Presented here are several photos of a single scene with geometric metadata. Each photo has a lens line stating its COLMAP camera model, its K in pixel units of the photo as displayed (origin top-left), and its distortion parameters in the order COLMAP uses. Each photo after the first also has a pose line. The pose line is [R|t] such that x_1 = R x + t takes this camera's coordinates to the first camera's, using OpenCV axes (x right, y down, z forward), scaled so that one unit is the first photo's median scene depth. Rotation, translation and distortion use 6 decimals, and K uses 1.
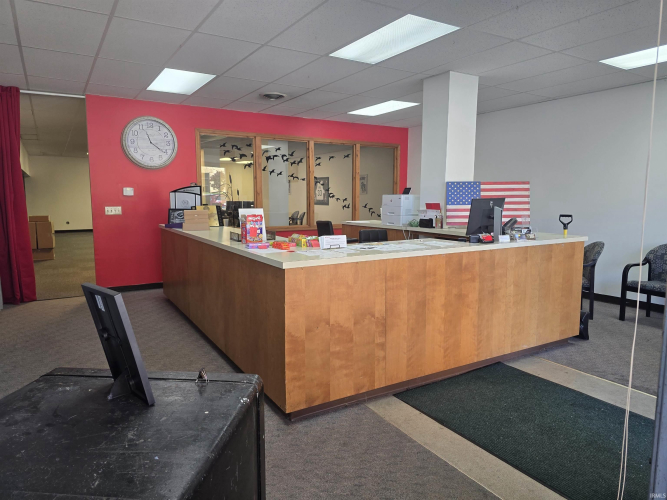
lens RADIAL K [[448.0, 0, 330.9], [0, 448.0, 252.1], [0, 0, 1]] dist [0.035783, -0.004226]
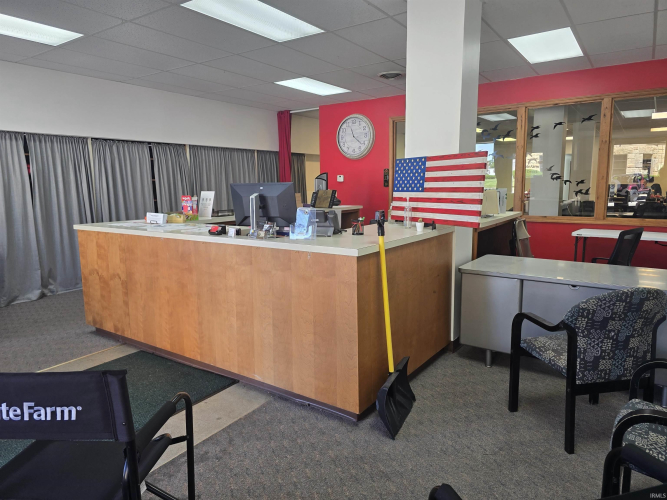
lens RADIAL K [[448.0, 0, 330.9], [0, 448.0, 248.9], [0, 0, 1]] dist [0.035783, -0.004226]
pose [[0.399859, 0.128022, -0.907592, 1.084858], [-0.101030, 0.990320, 0.095180, -0.087156], [0.910991, 0.053635, 0.408923, 0.749119]]
